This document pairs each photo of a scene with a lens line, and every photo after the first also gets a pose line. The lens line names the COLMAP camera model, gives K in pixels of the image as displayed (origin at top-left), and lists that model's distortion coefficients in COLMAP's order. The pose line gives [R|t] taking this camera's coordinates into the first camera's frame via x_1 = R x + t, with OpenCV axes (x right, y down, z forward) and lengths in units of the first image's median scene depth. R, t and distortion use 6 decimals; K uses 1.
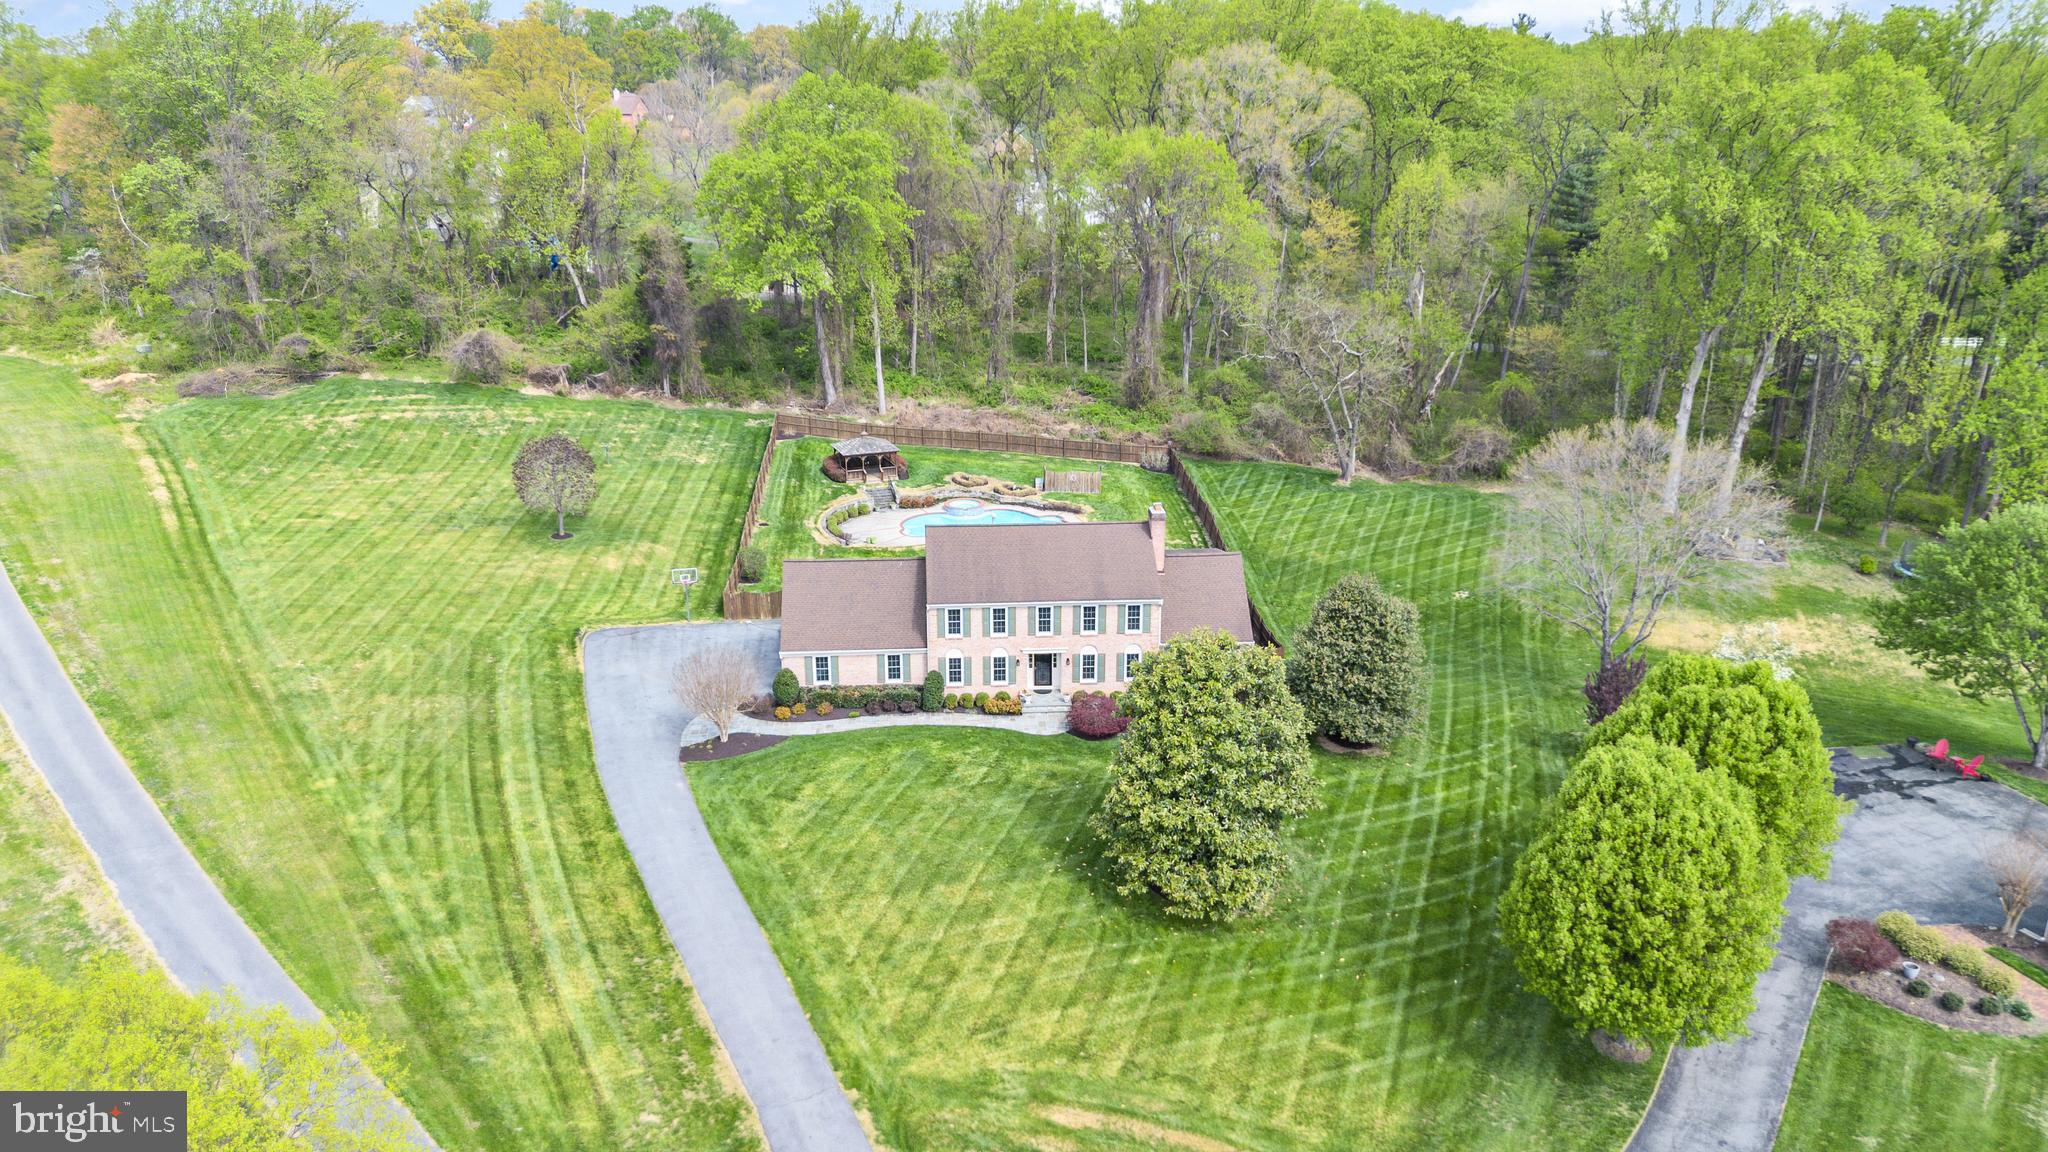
lens RADIAL K [[1436.9, 0, 1024.0], [0, 1436.9, 576.0], [0, 0, 1]] dist [0.109823, -0.150102]
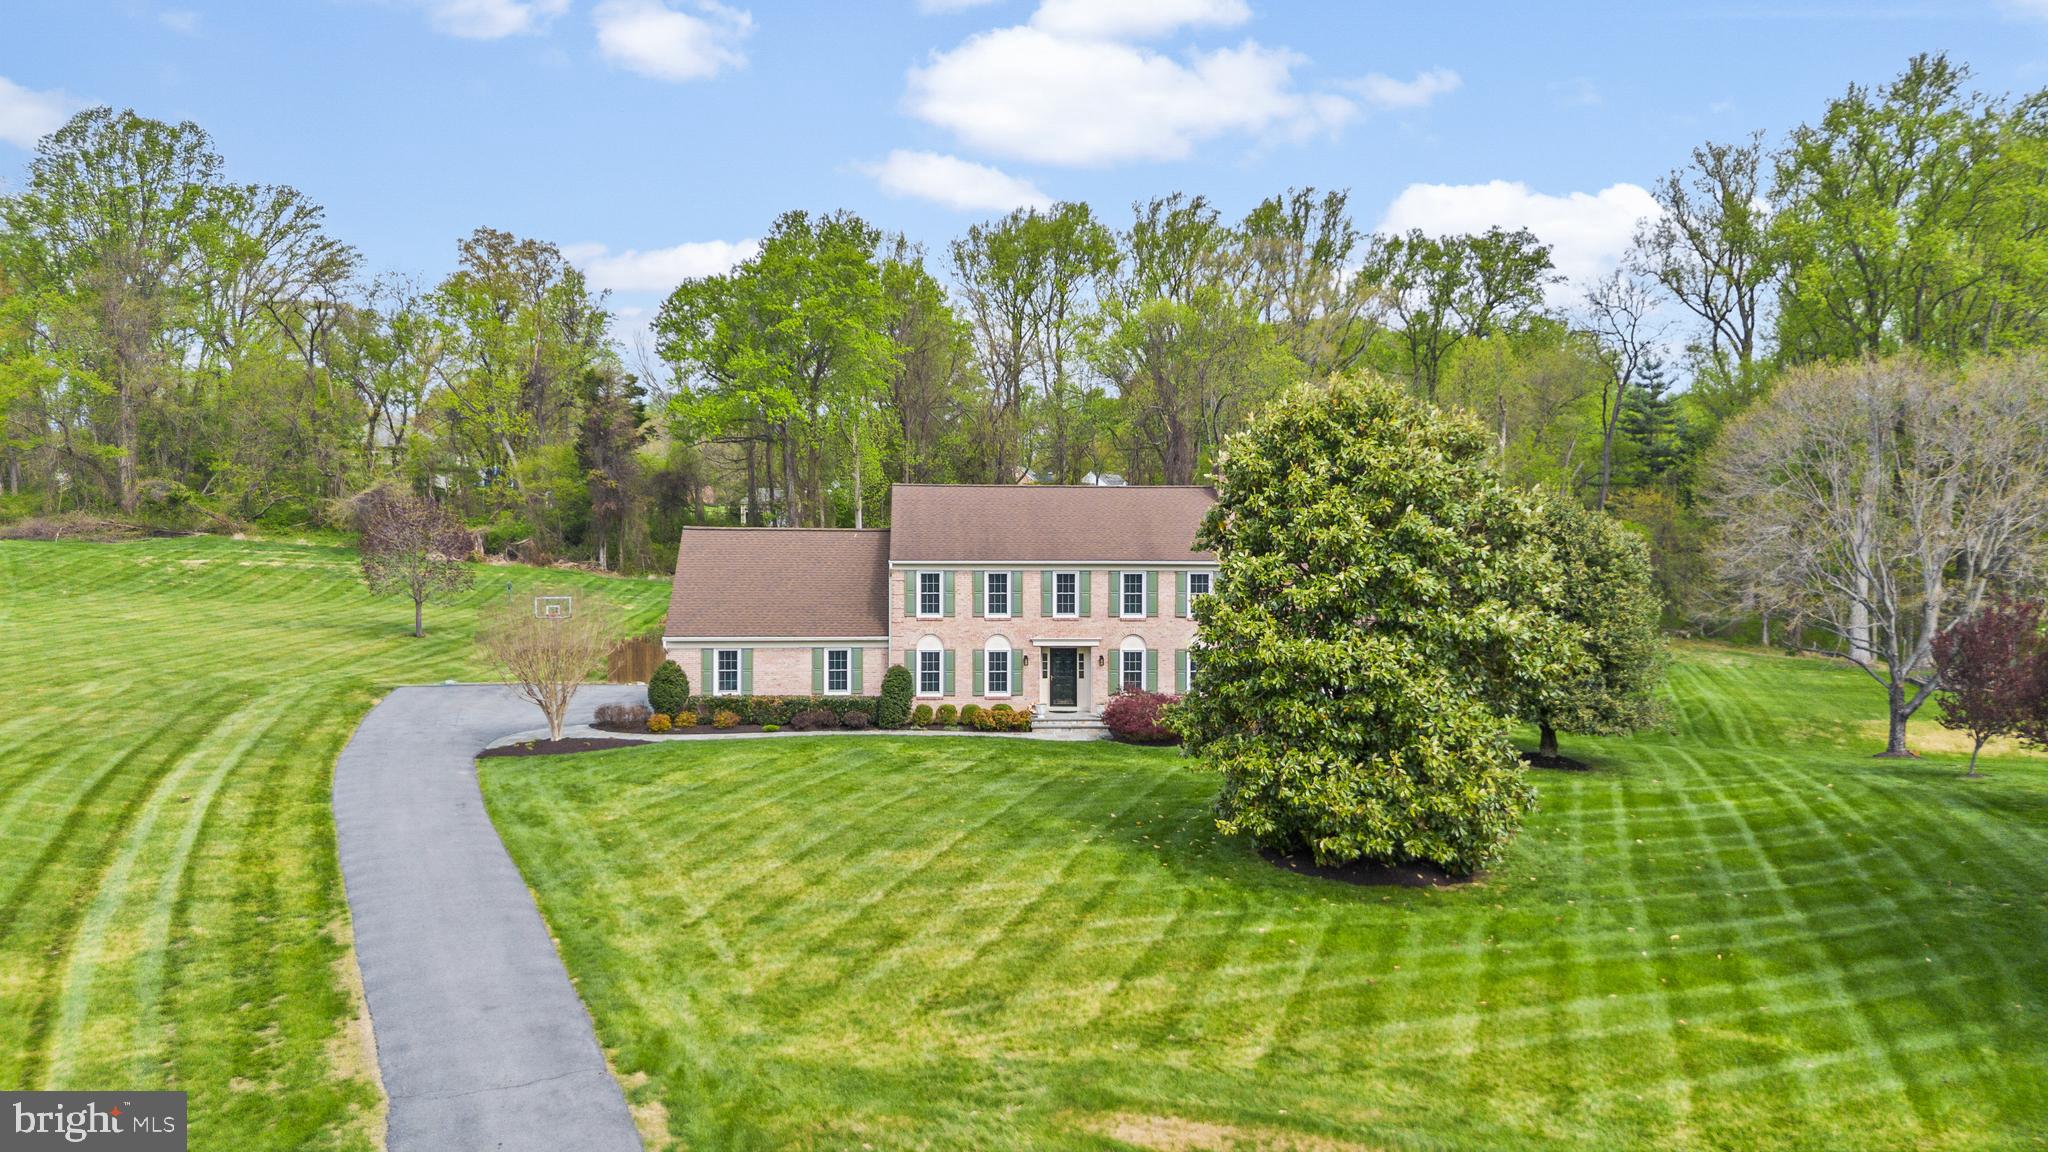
lens RADIAL K [[1436.1, 0, 1028.7], [0, 1436.1, 577.9], [0, 0, 1]] dist [0.092223, -0.100046]
pose [[0.999986, 0.005197, 0.000746, -0.003895], [-0.004740, 0.954720, -0.297468, 0.245916], [-0.002258, 0.297461, 0.954731, 0.400453]]
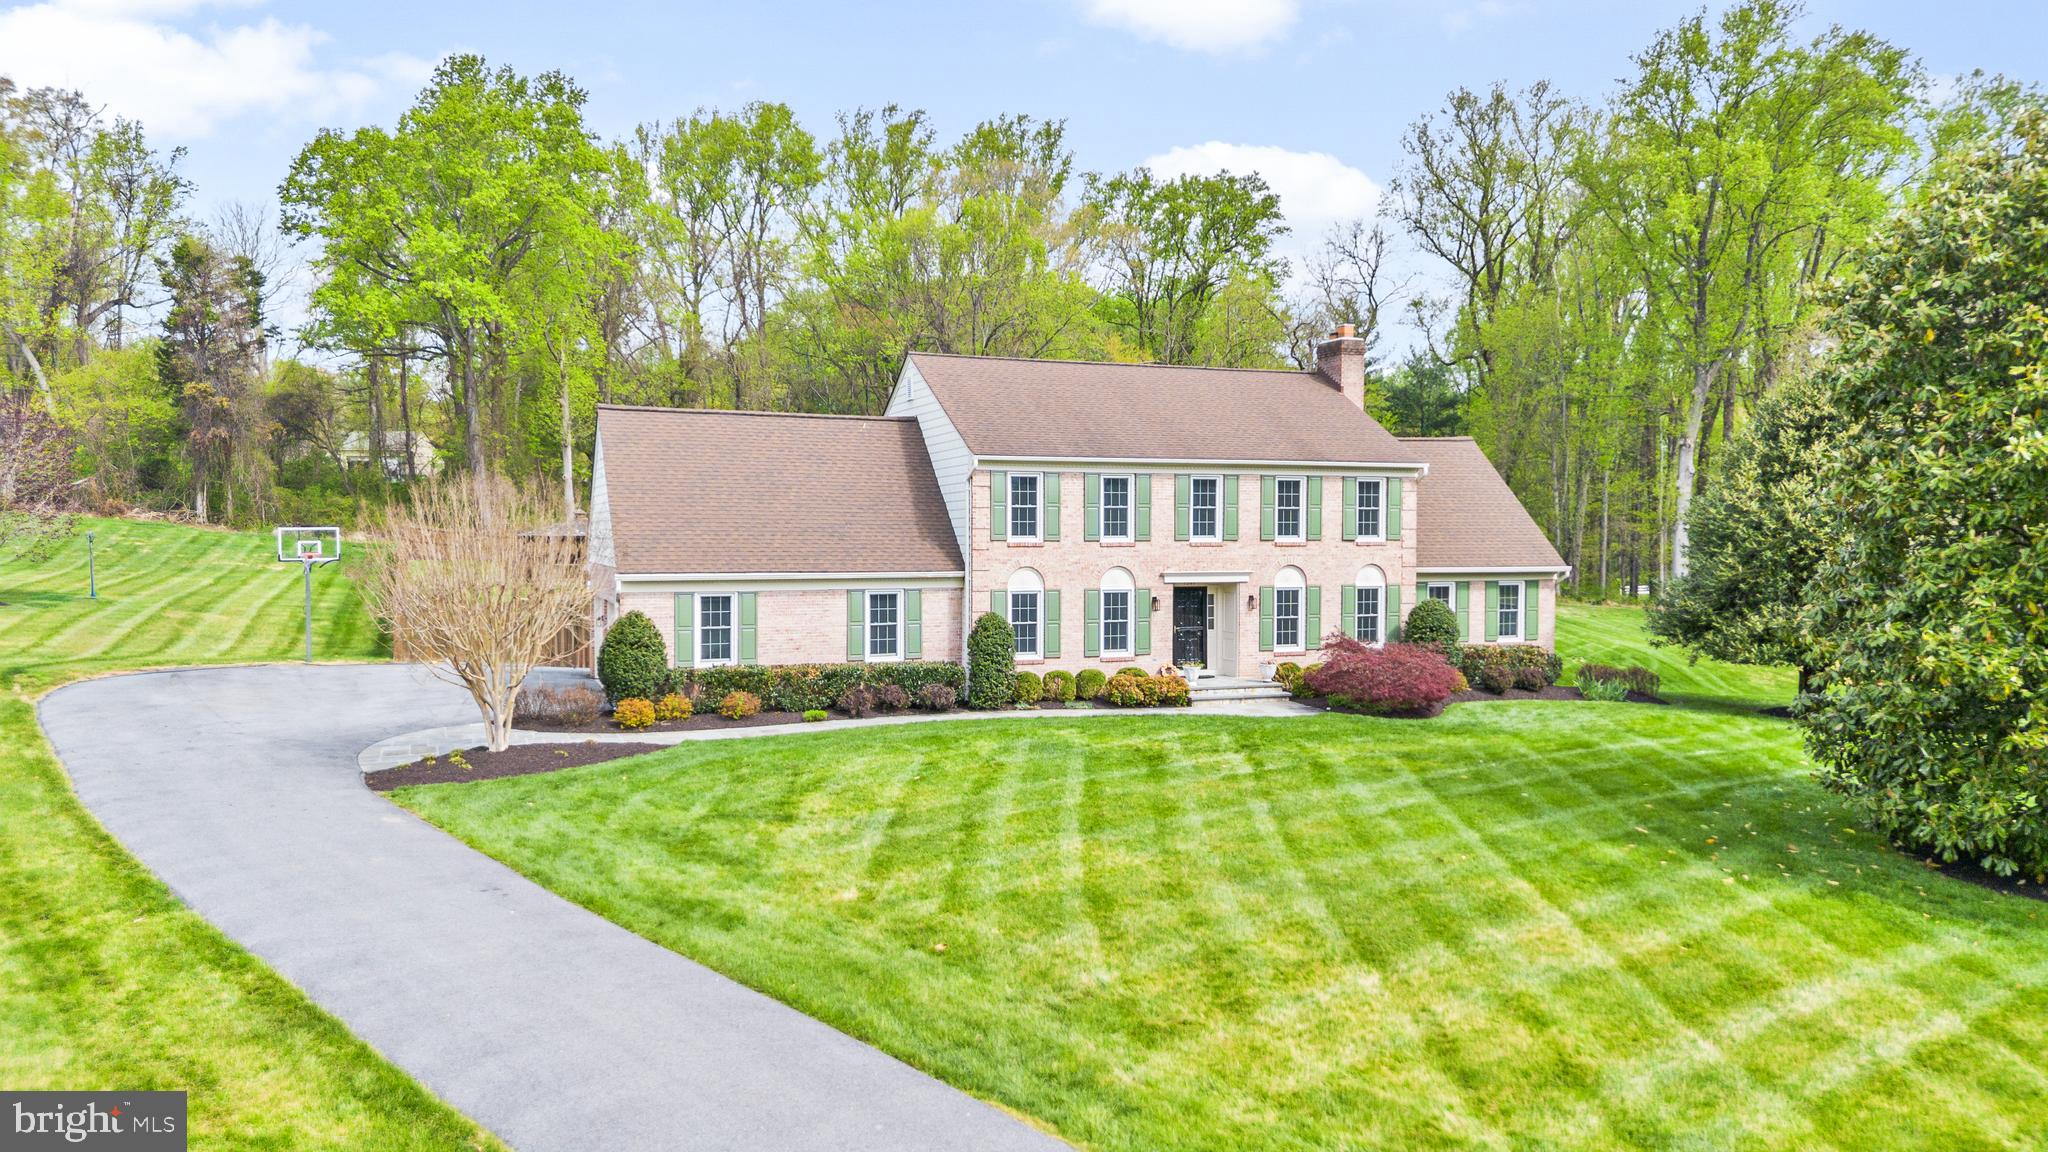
lens RADIAL K [[1436.1, 0, 1028.7], [0, 1436.1, 577.9], [0, 0, 1]] dist [0.092223, -0.100046]
pose [[0.951292, -0.006233, 0.308228, -0.204290], [0.094157, 0.957899, -0.271228, 0.192594], [-0.293560, 0.287038, 0.911829, 0.661476]]
